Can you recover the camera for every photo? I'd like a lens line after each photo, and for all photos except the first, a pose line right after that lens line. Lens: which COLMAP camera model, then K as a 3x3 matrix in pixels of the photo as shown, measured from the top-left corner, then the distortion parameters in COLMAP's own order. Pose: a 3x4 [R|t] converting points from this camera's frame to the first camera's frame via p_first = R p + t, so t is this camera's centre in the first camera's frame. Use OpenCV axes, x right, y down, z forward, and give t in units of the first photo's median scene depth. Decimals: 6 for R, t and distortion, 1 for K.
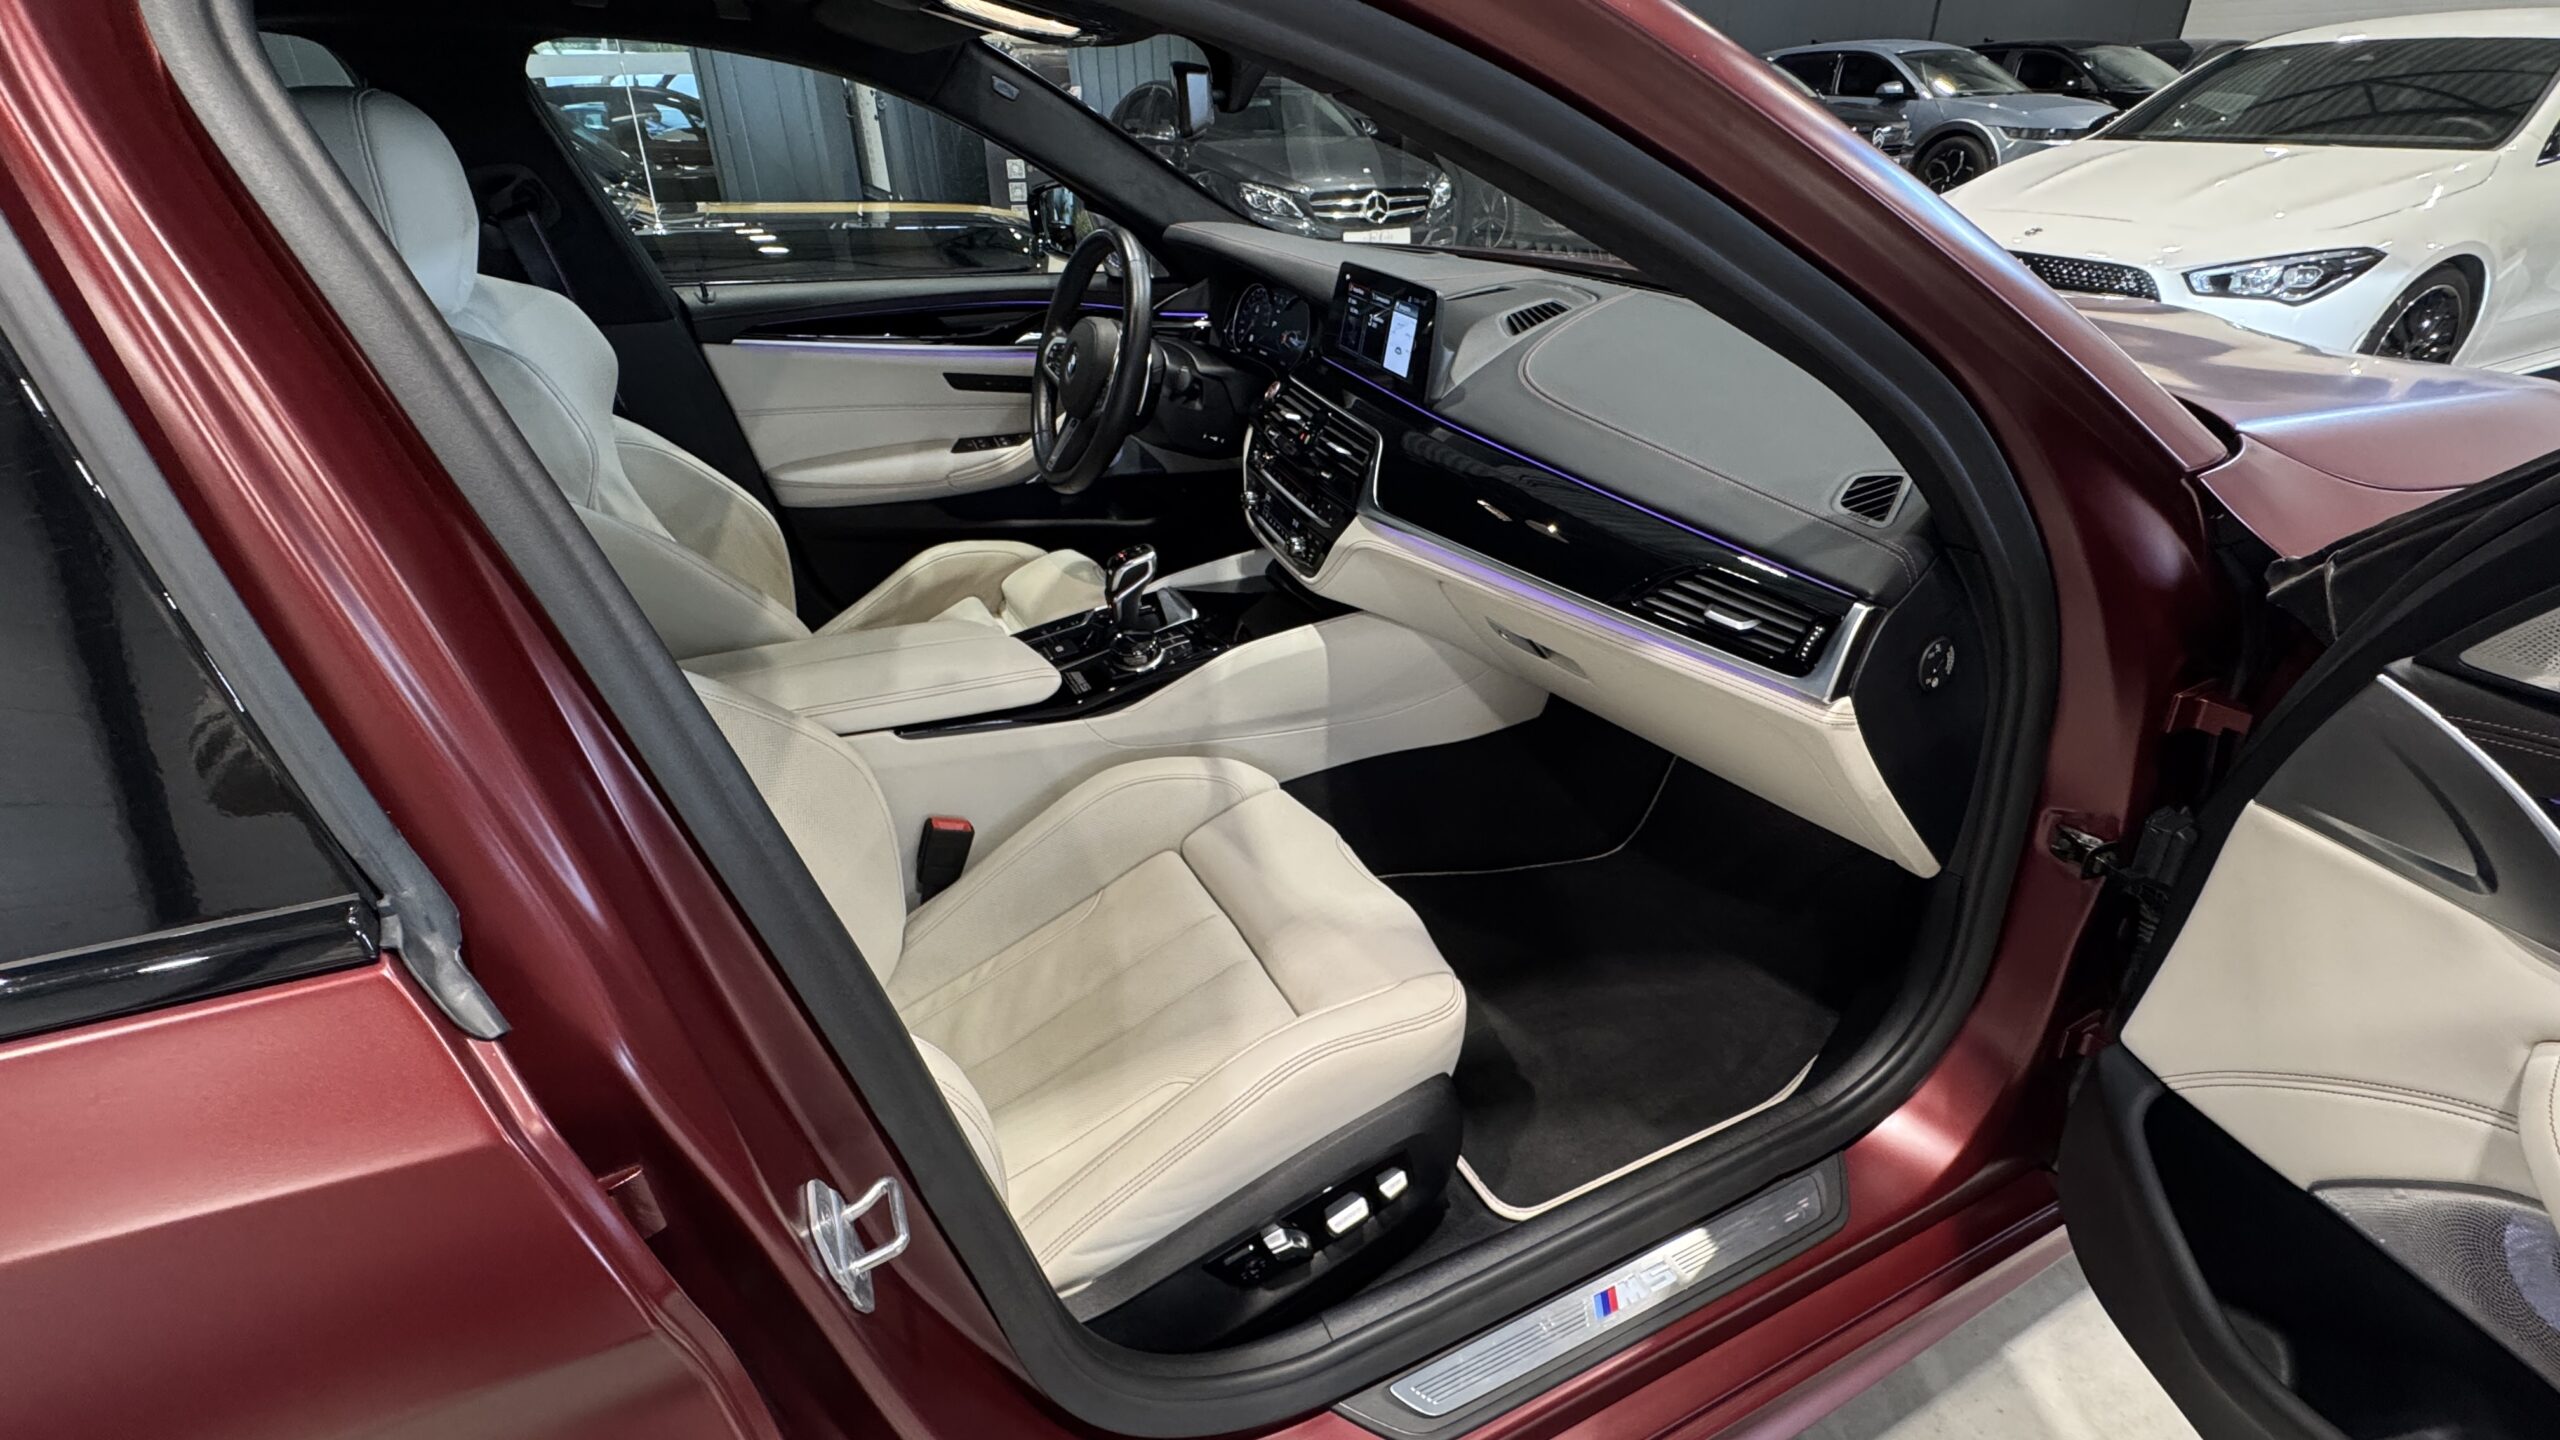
lens RADIAL K [[1145.1, 0, 1269.7], [0, 1145.1, 714.8], [0, 0, 1]] dist [0.002814, 0.000126]
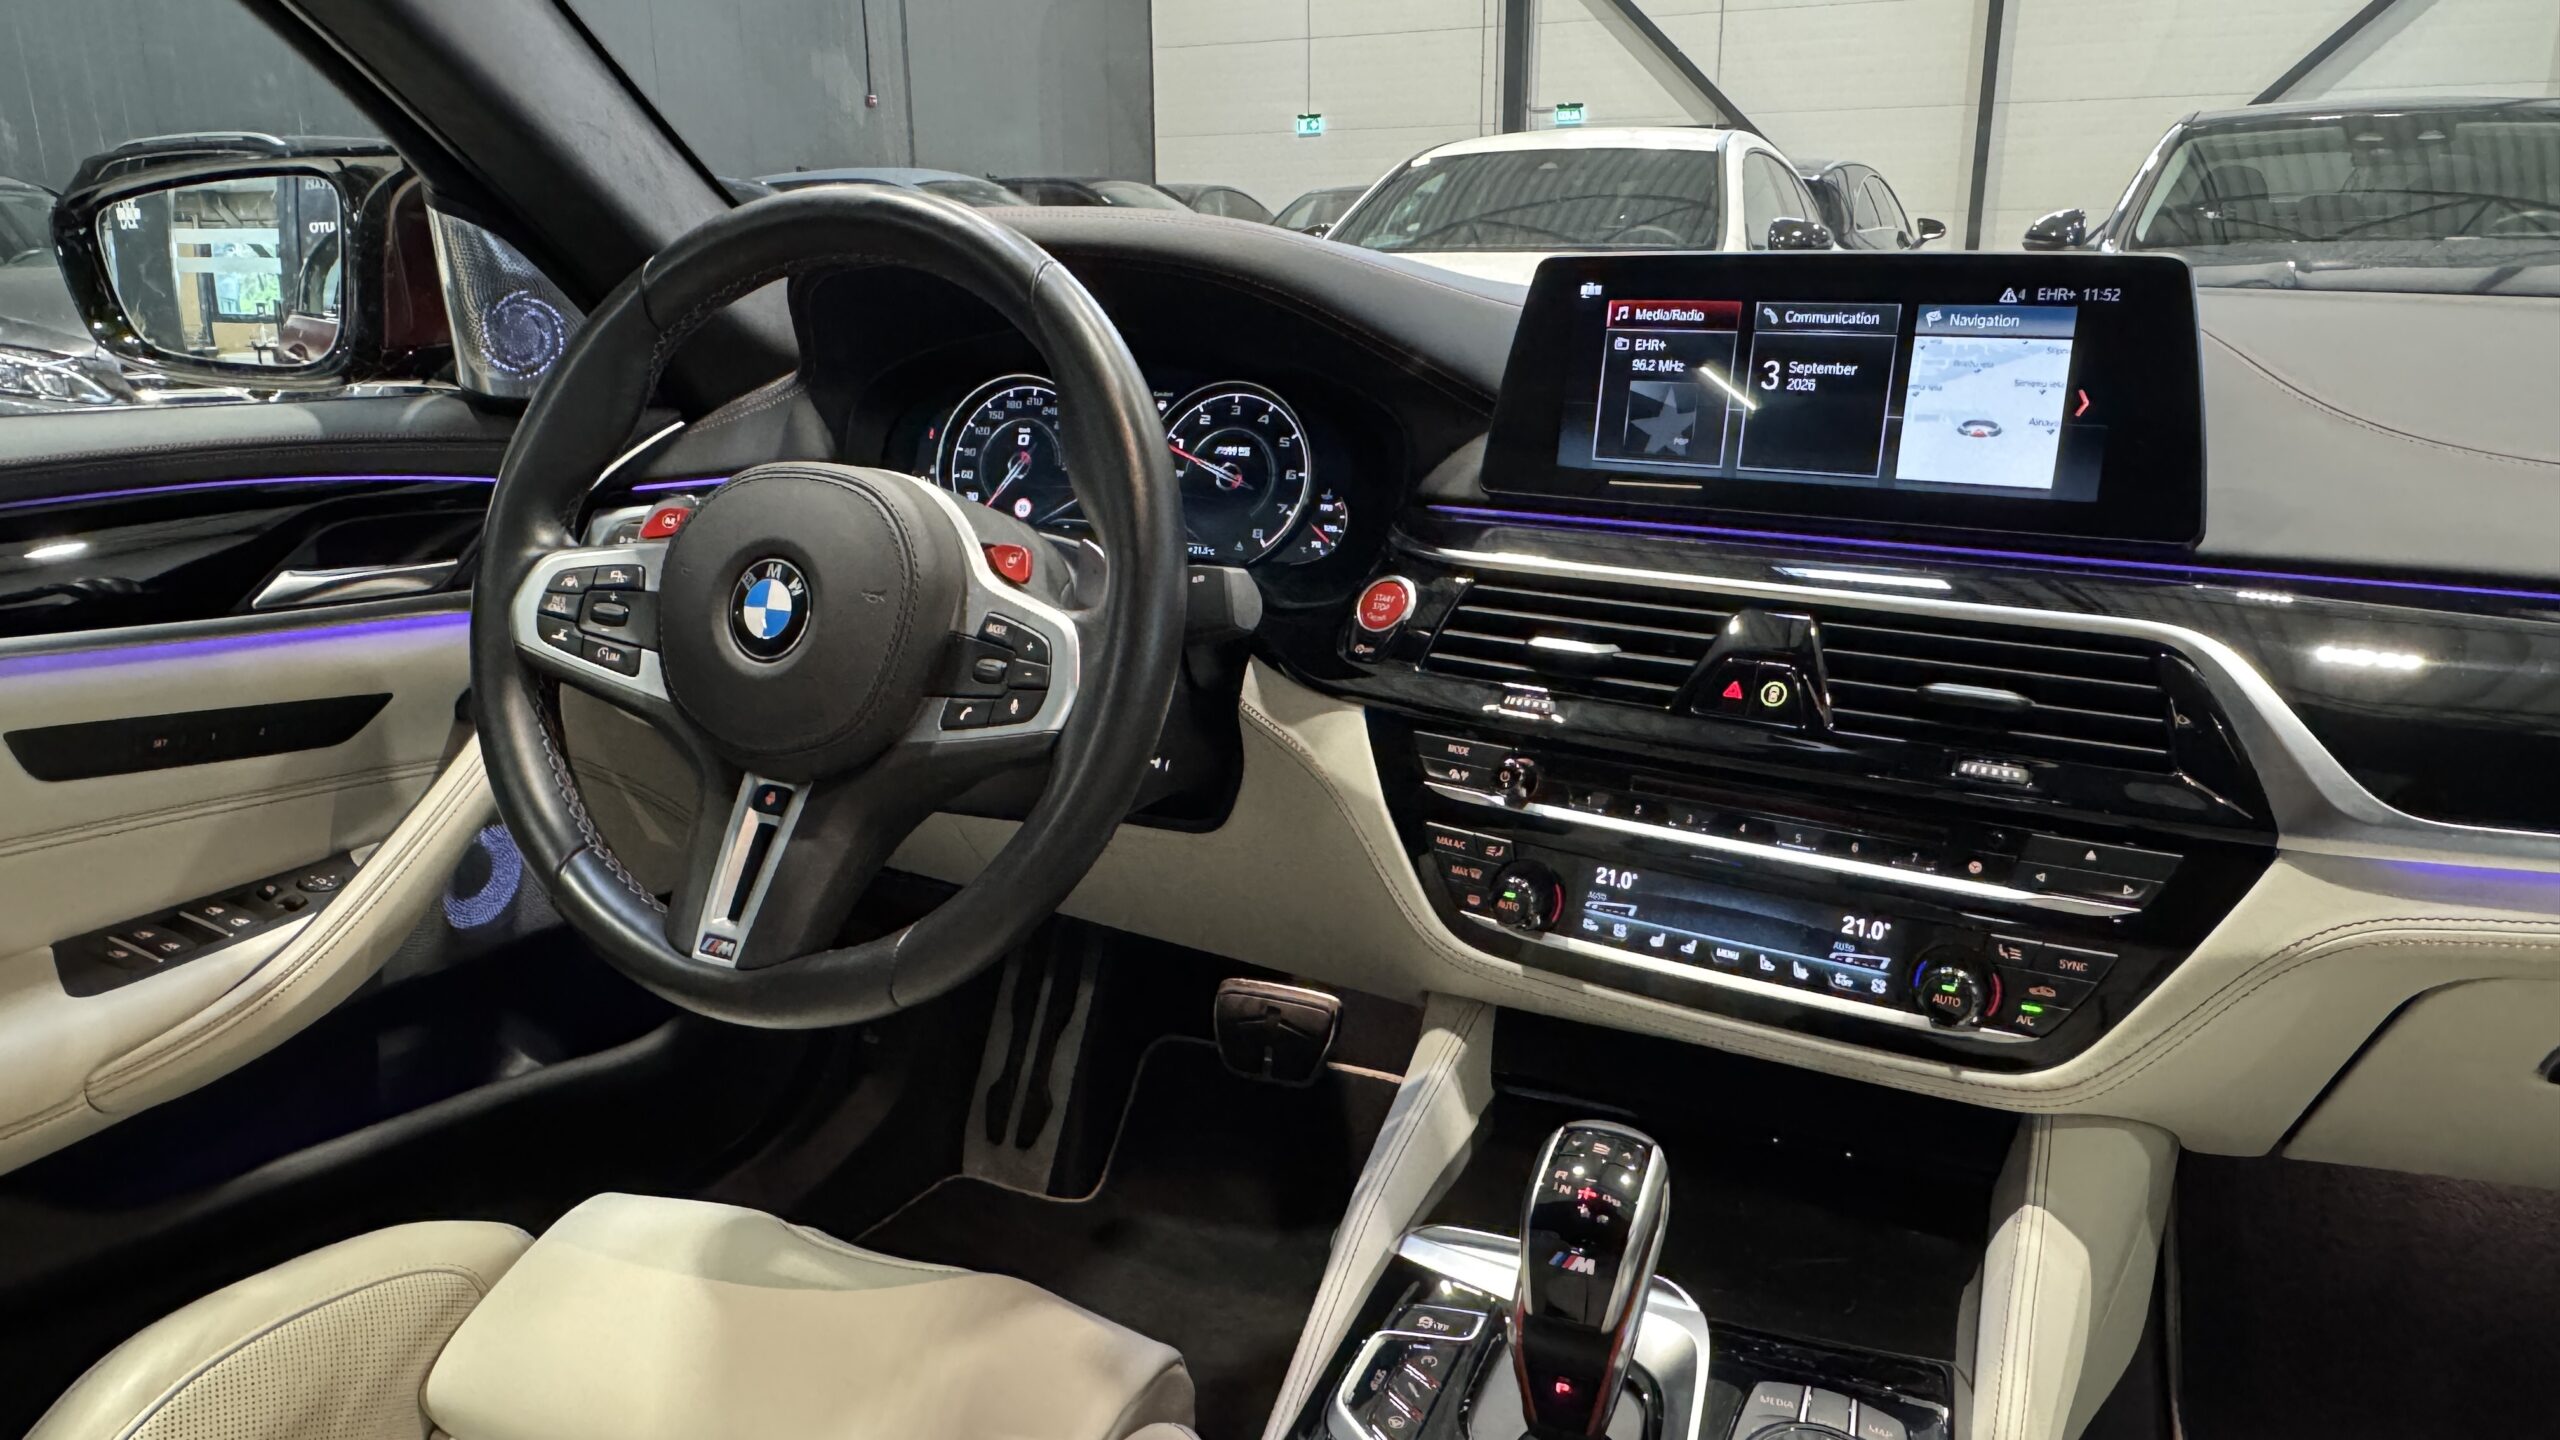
lens RADIAL K [[1700.7, 0, 1241.5], [0, 1700.7, 722.9], [0, 0, 1]] dist [-0.000971, -0.003462]
pose [[0.774050, -0.164674, 0.611333, -0.330833], [0.297320, 0.947034, -0.121356, -0.171601], [-0.558969, 0.275697, 0.782013, 0.539481]]
